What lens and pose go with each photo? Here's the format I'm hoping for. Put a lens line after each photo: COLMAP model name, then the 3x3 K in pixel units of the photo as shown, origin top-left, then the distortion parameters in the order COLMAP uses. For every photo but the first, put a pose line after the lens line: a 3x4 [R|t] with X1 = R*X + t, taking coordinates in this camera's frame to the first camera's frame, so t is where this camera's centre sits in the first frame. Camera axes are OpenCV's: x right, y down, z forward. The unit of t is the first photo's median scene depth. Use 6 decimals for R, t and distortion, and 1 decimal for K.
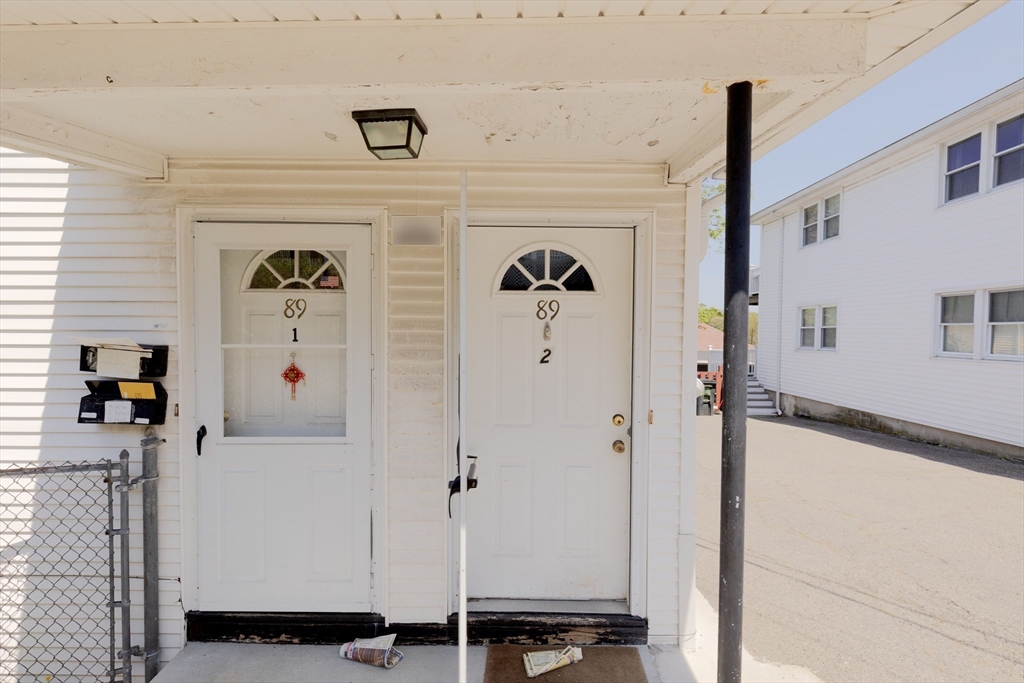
lens RADIAL K [[502.4, 0, 512.0], [0, 502.4, 341.5], [0, 0, 1]] dist [-0.014981, -0.000381]
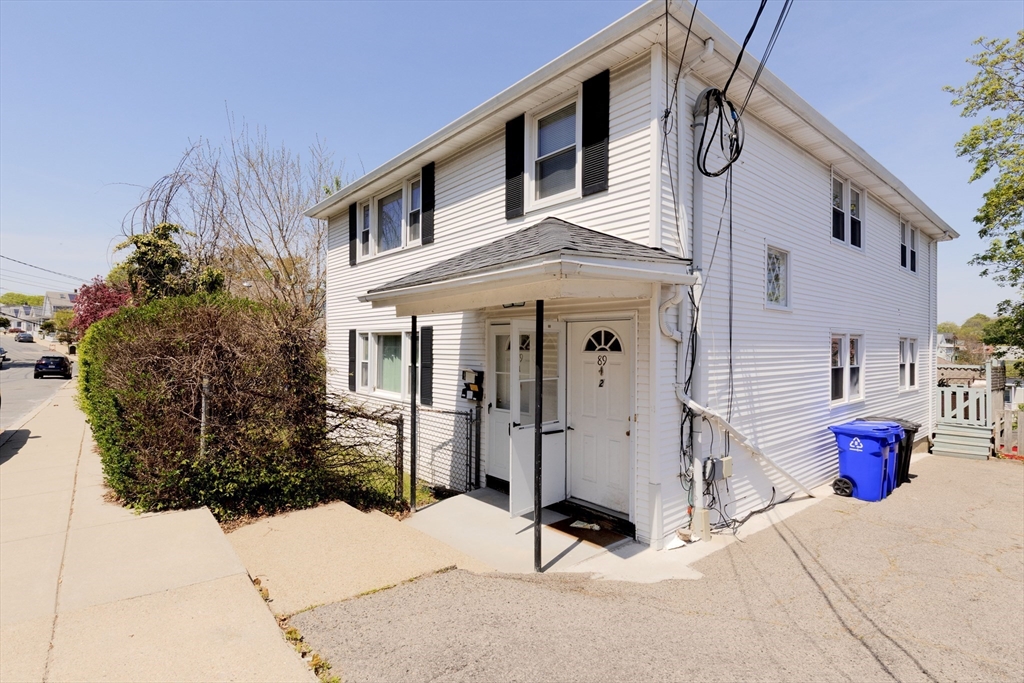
lens RADIAL K [[502.4, 0, 512.0], [0, 502.4, 341.5], [0, 0, 1]] dist [-0.014981, -0.000381]
pose [[0.646700, -0.009328, -0.762688, 1.459143], [-0.021998, 0.999281, -0.030875, -0.072901], [0.762428, 0.036744, 0.646030, -0.622995]]
